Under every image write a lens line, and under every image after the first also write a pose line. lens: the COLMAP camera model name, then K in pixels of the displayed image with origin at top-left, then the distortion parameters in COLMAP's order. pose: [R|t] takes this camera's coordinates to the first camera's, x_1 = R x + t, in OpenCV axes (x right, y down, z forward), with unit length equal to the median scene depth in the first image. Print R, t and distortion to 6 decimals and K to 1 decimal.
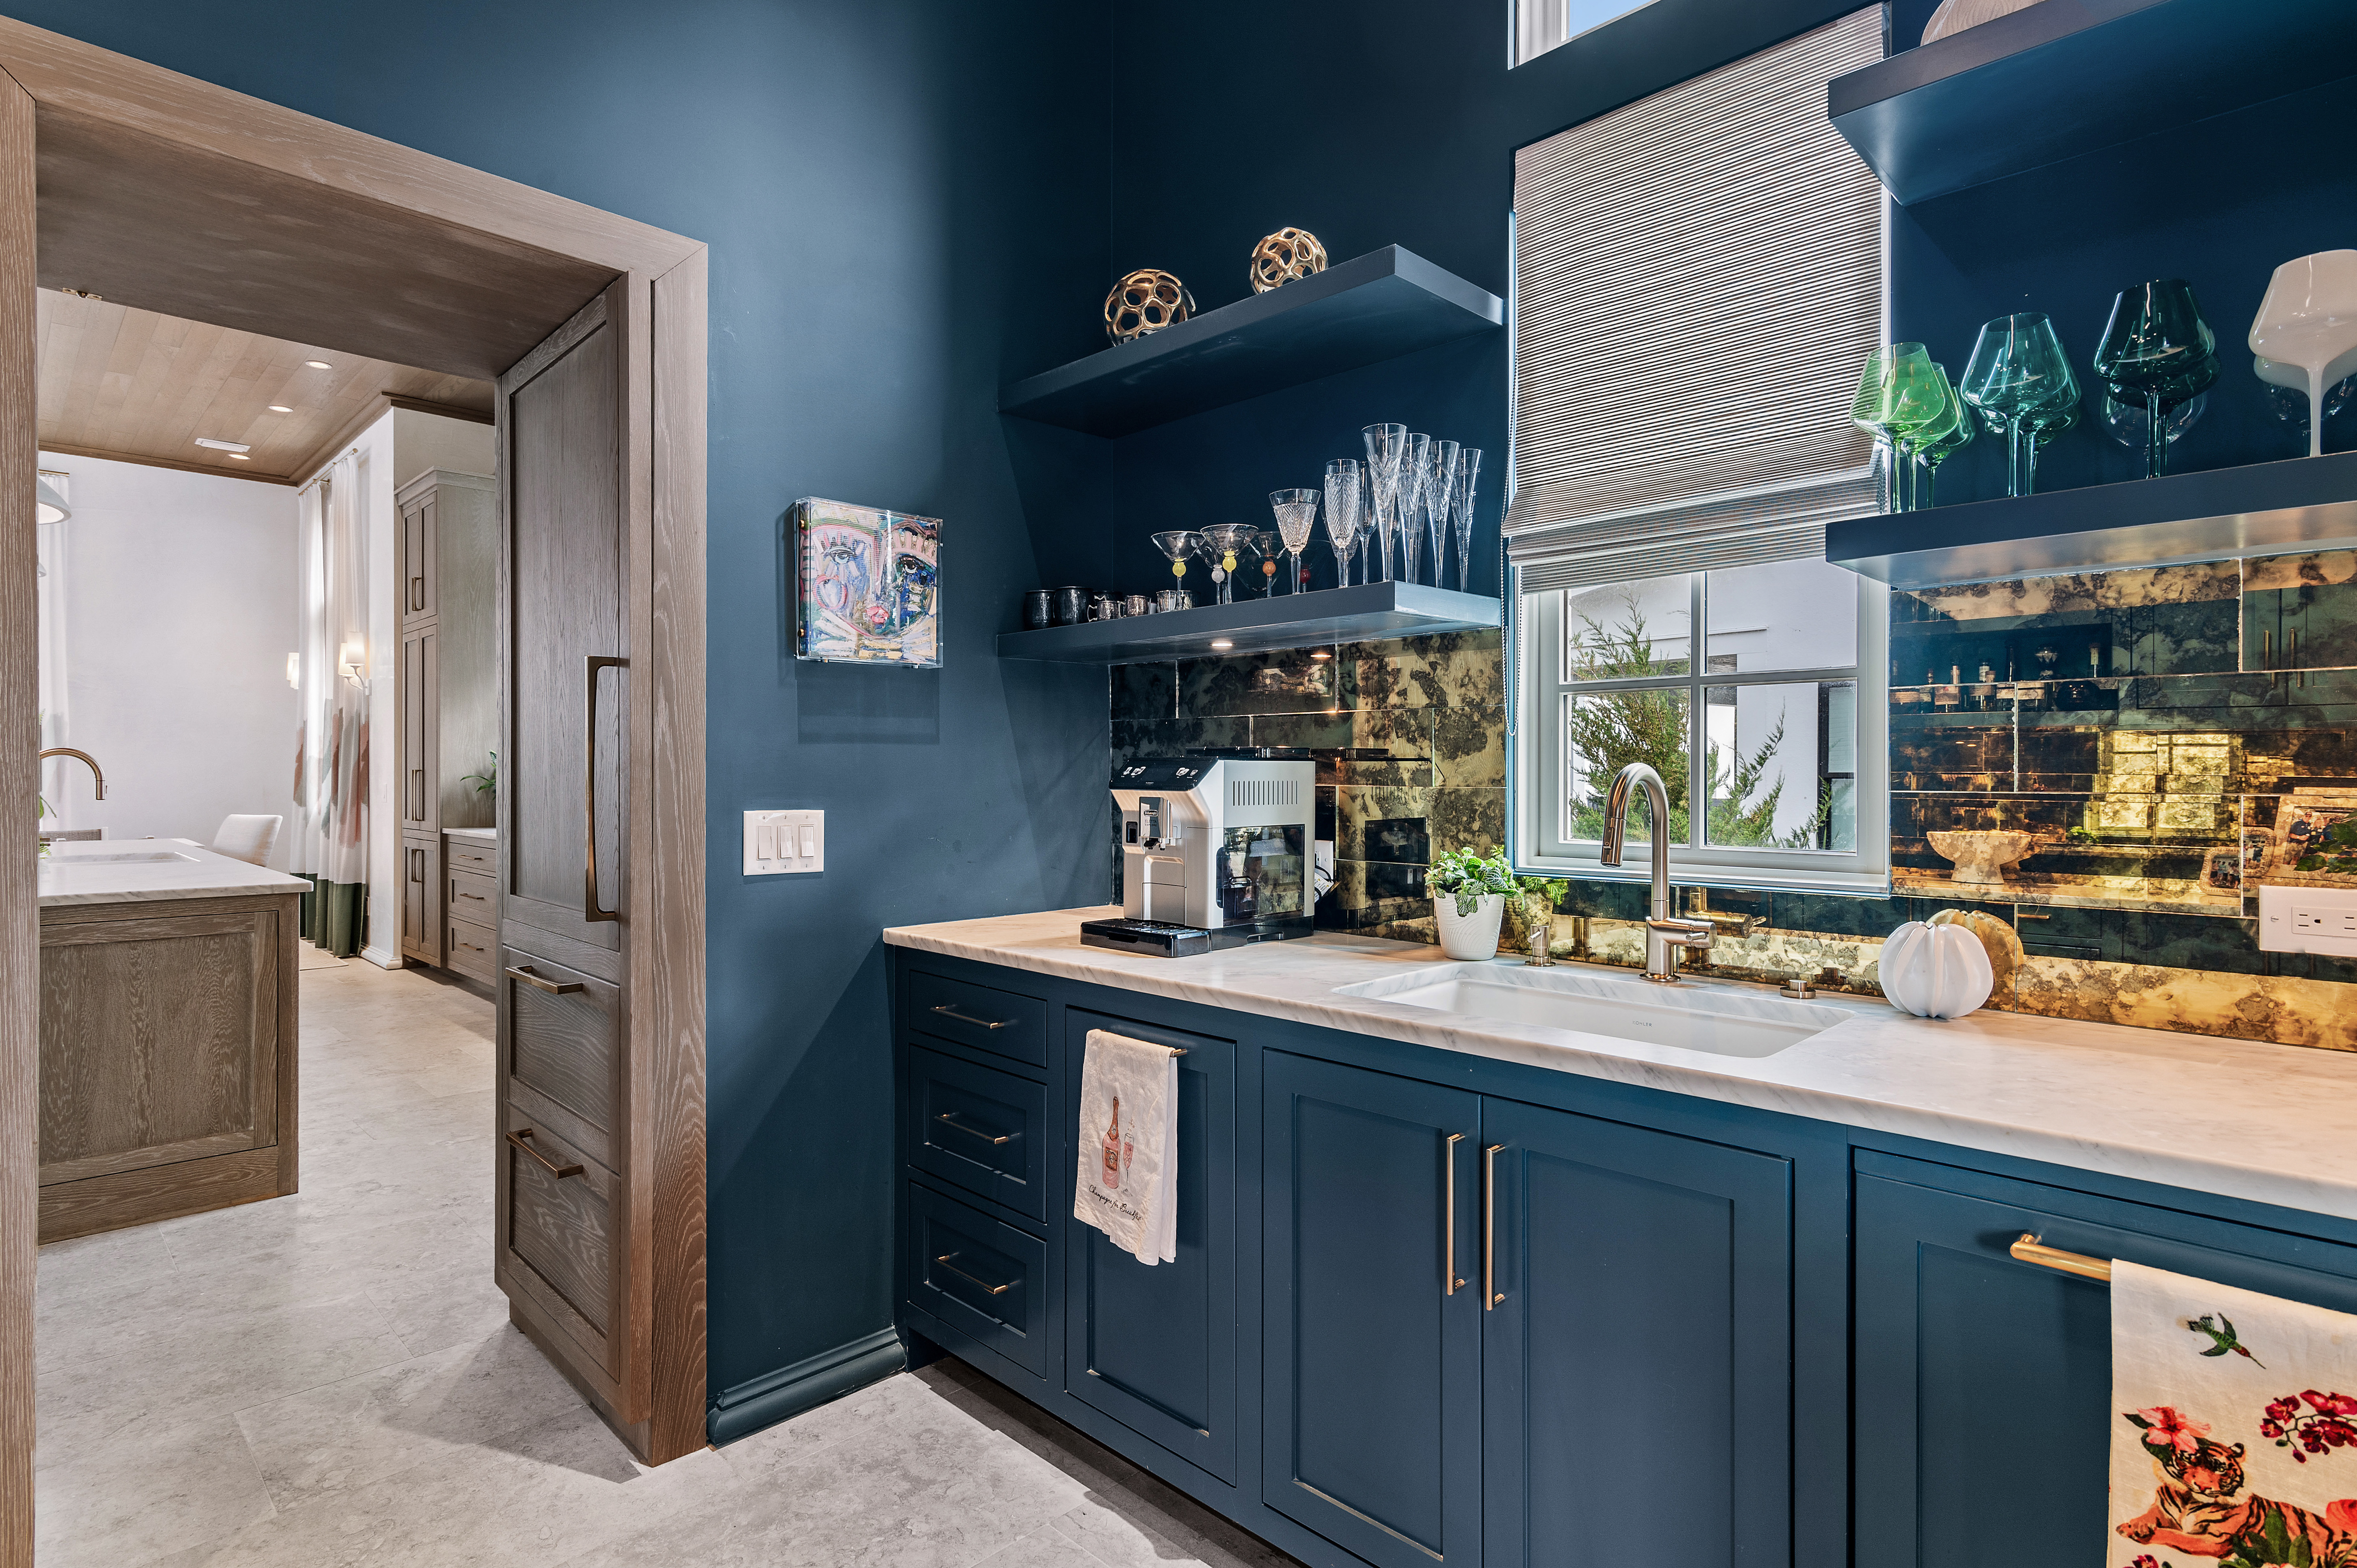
lens RADIAL K [[1154.4, 0, 1184.7], [0, 1154.4, 772.0], [0, 0, 1]] dist [0.022698, -0.000094]
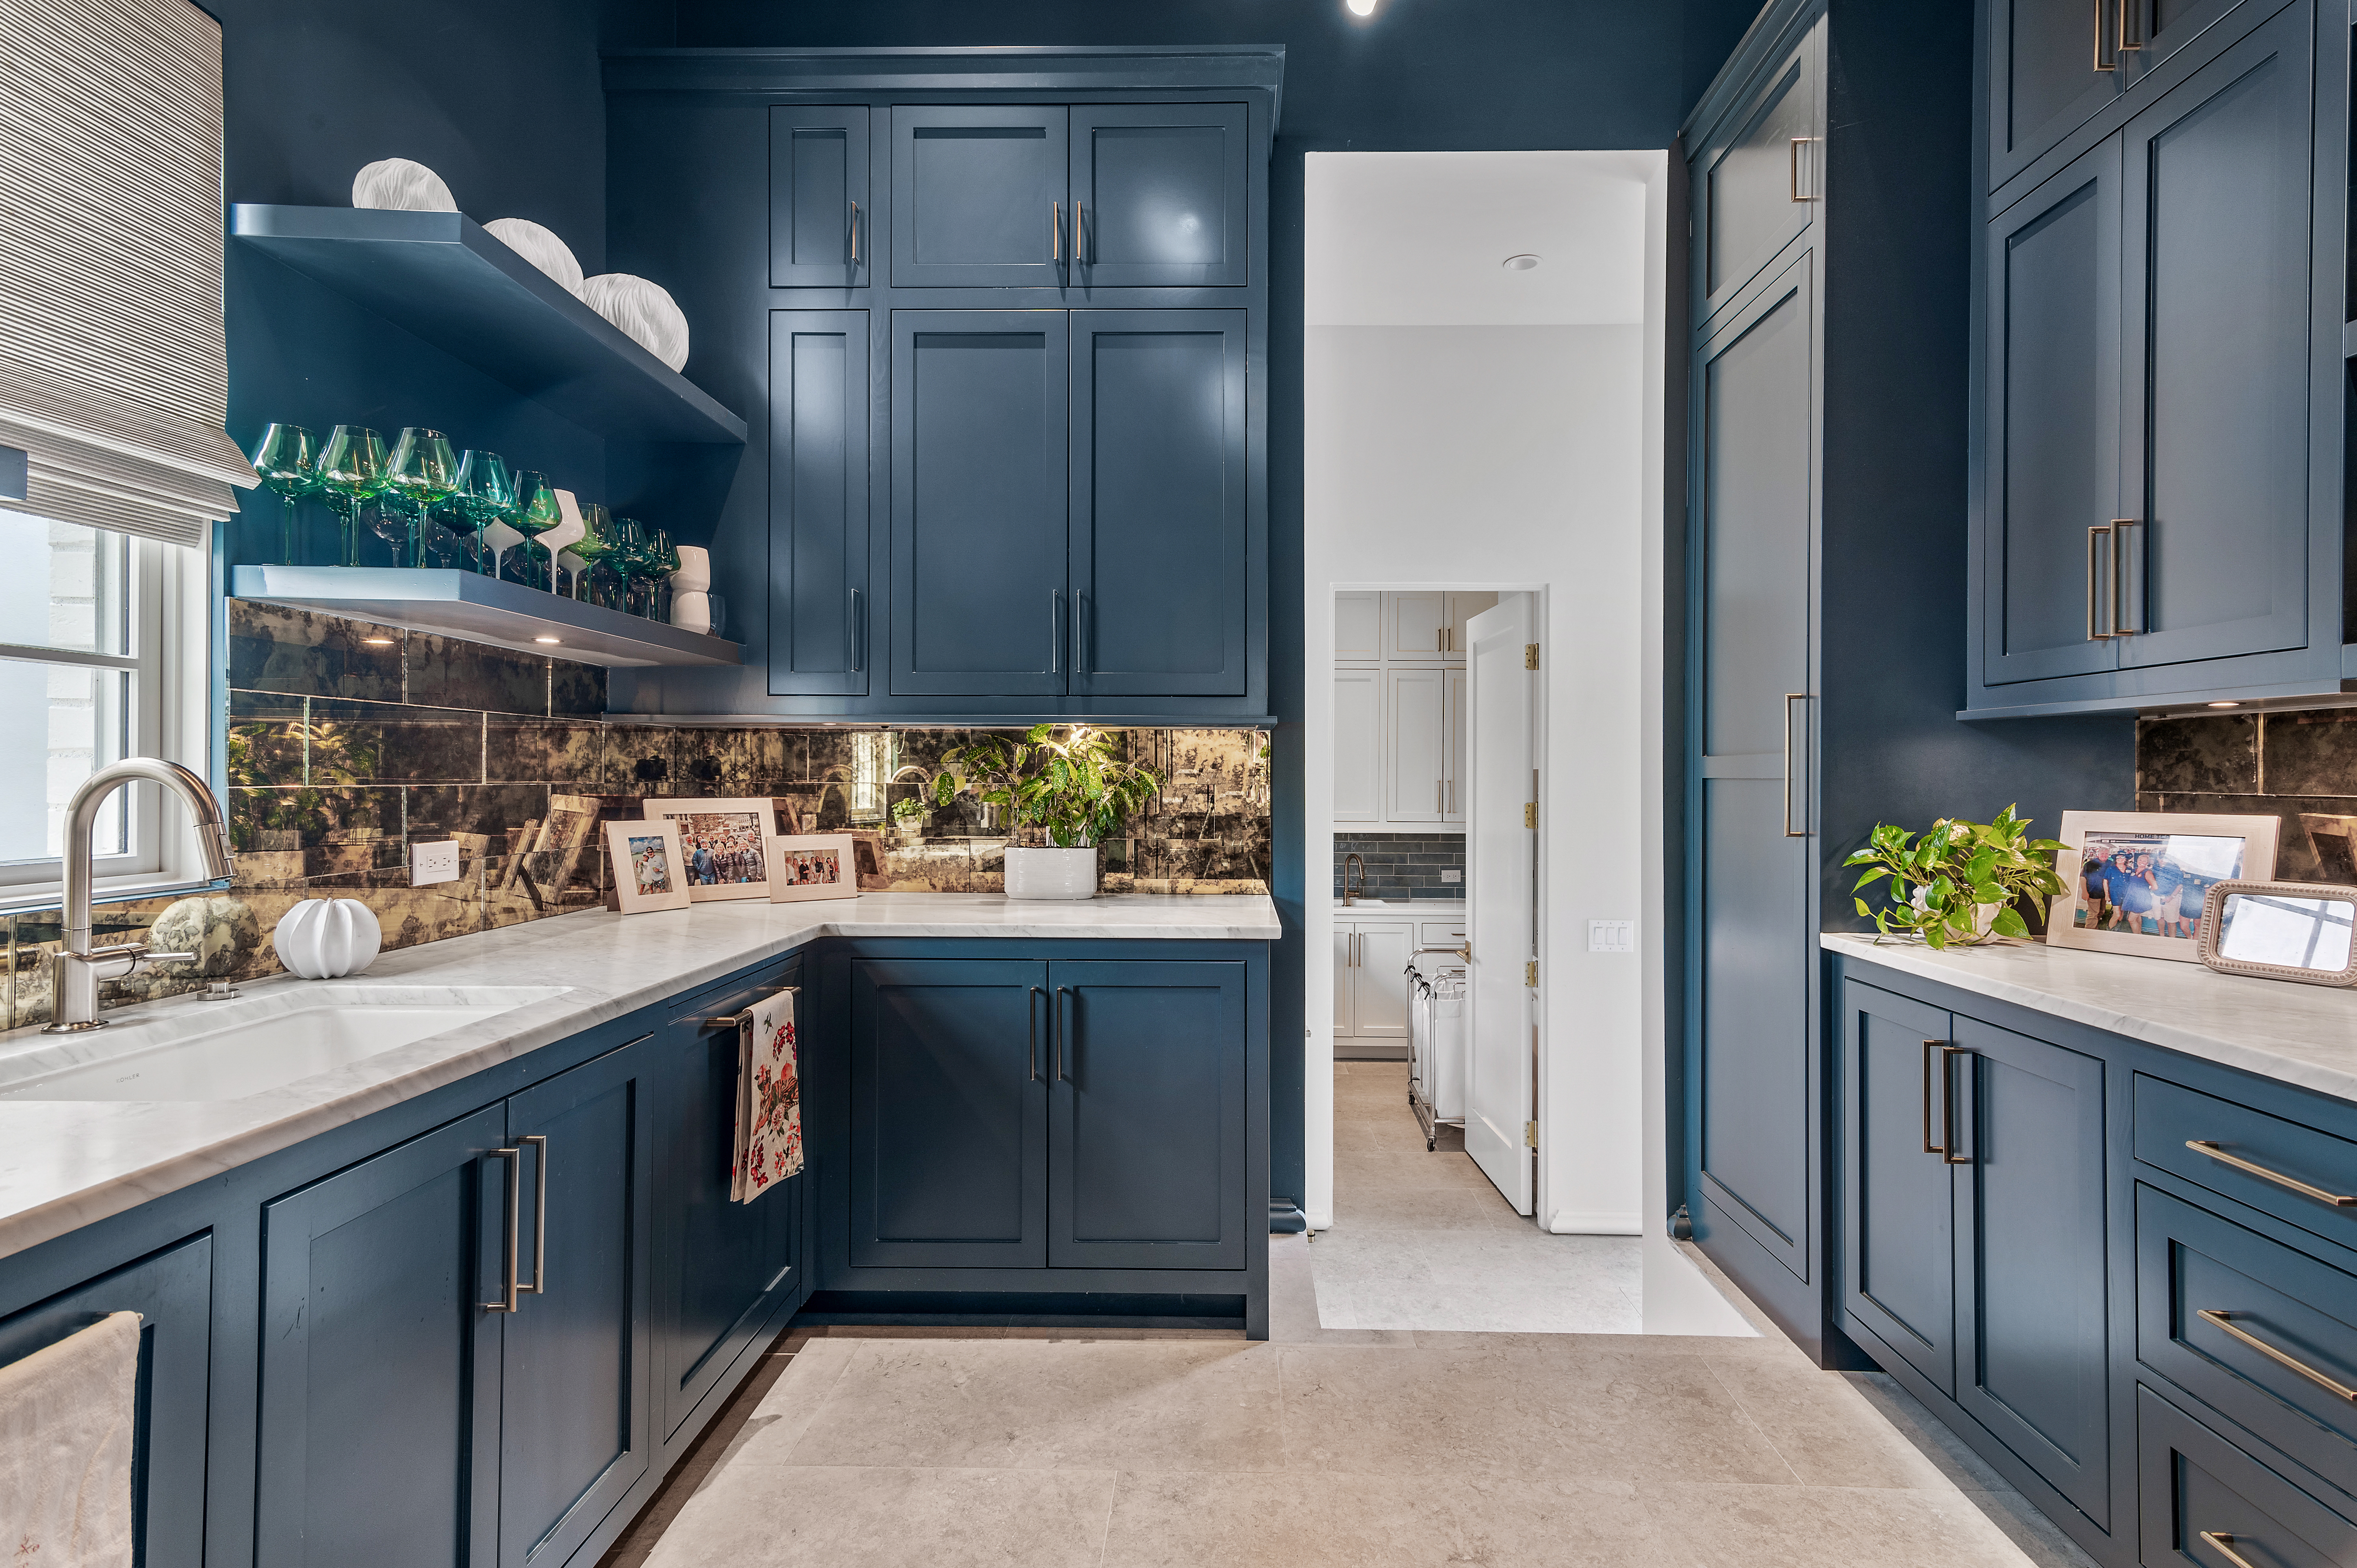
lens RADIAL K [[1154.4, 0, 1184.7], [0, 1154.4, 772.0], [0, 0, 1]] dist [0.022698, -0.000094]
pose [[-0.429073, 0.002682, 0.903266, -1.074282], [0.003092, 0.999994, -0.001500, 0.007830], [-0.903265, 0.002149, -0.429079, 0.918162]]
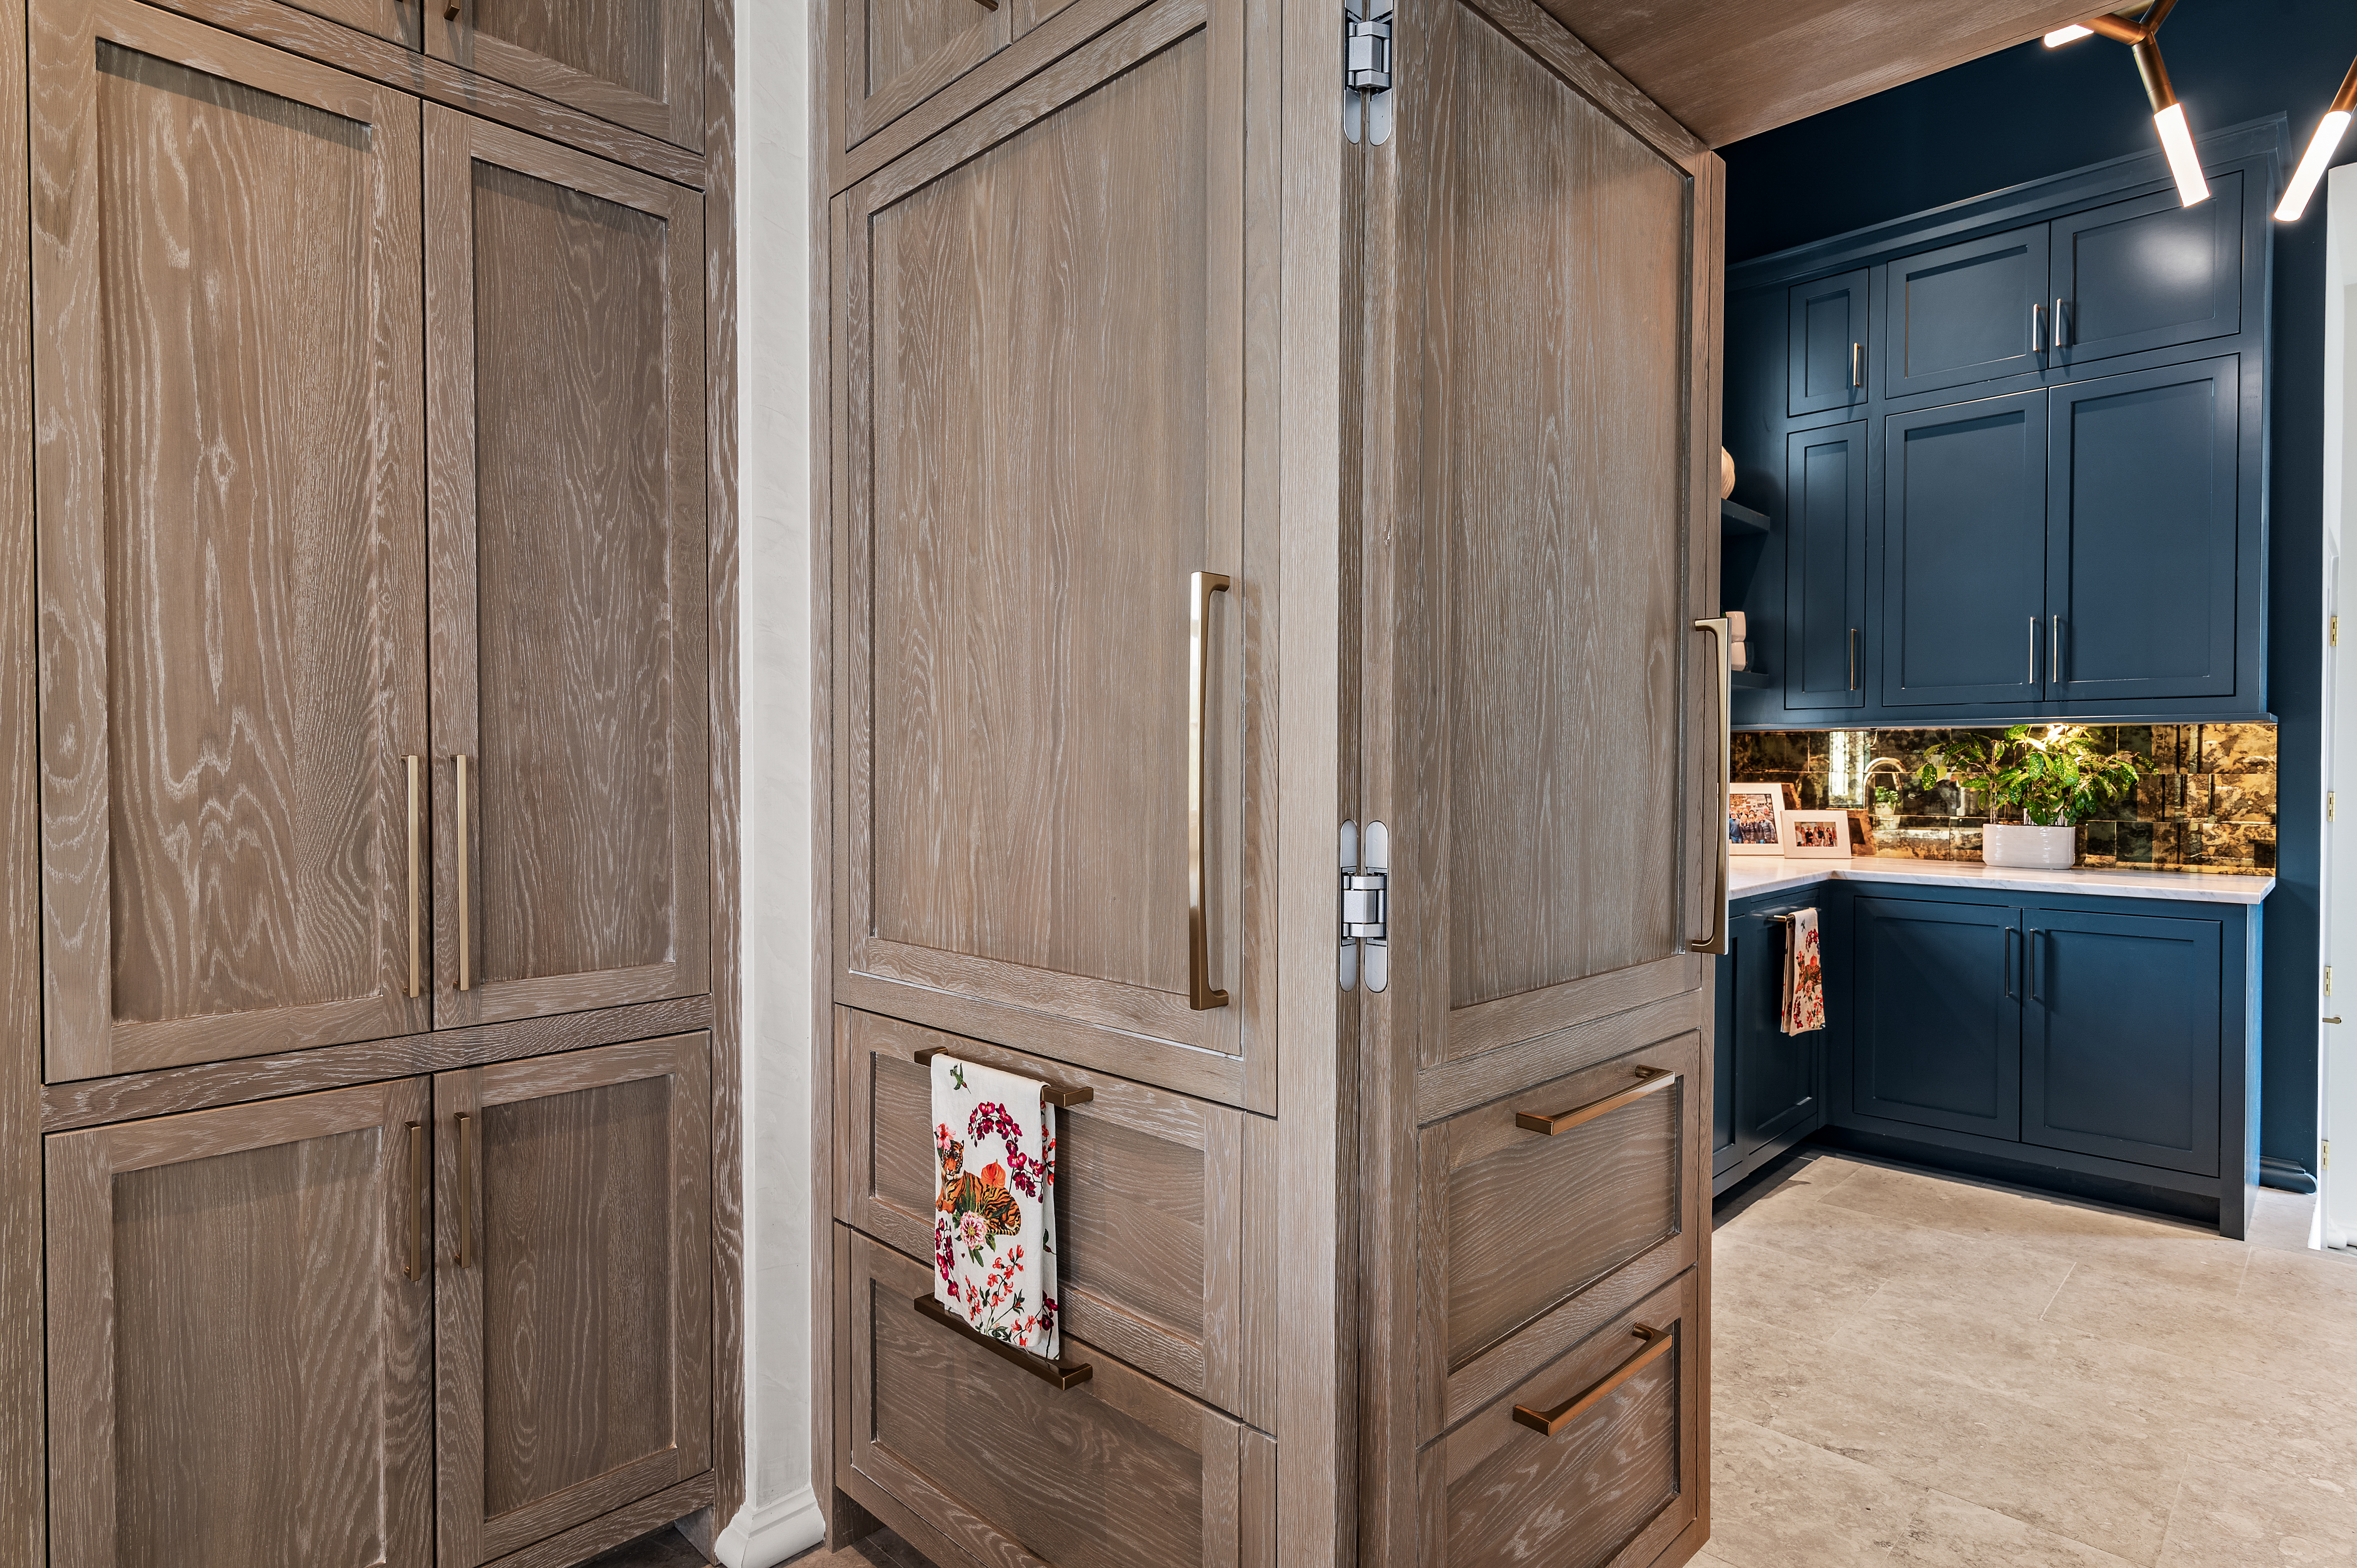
lens RADIAL K [[1231.0, 0, 1178.5], [0, 1231.0, 784.0], [0, 0, 1]] dist [0.000933, -0.000332]
pose [[0.285775, -0.012911, 0.958210, -2.333309], [0.005056, 0.999916, 0.011965, 0.008062], [-0.958283, 0.001426, 0.285816, 1.293018]]
